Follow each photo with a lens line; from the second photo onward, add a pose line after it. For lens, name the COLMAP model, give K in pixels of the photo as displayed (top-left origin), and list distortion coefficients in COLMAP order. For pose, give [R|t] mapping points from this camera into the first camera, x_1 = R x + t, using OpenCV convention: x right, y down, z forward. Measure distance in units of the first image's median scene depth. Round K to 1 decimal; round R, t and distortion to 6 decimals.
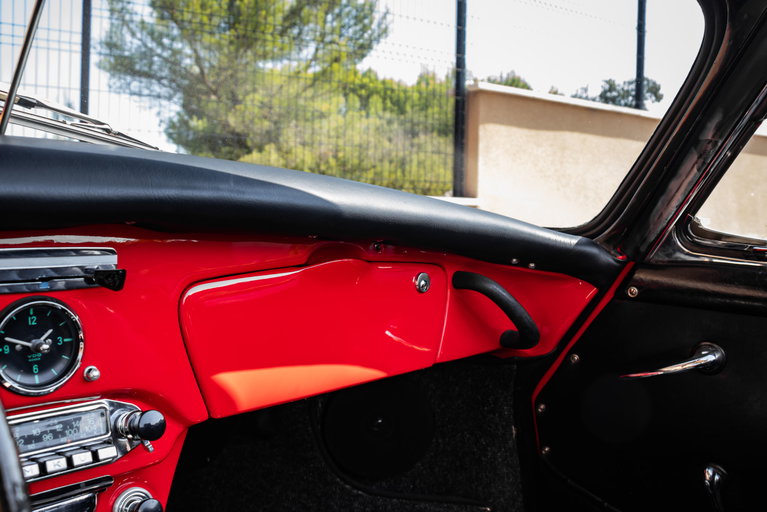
lens RADIAL K [[638.4, 0, 383.5], [0, 638.4, 256.0], [0, 0, 1]] dist [-0.166343, 0.131637]
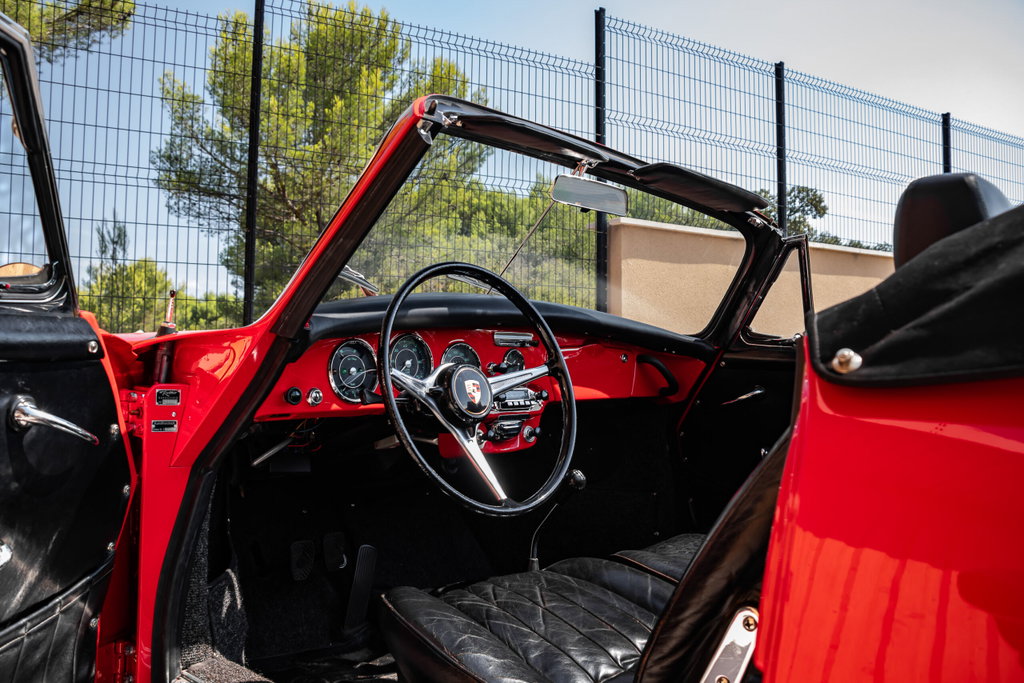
lens RADIAL K [[852.4, 0, 512.0], [0, 852.4, 341.5], [0, 0, 1]] dist [-0.166343, 0.131637]
pose [[0.999121, -0.016129, 0.038684, -0.028410], [0.019515, 0.995856, -0.088829, 0.015221], [-0.037091, 0.089506, 0.995295, -0.123598]]
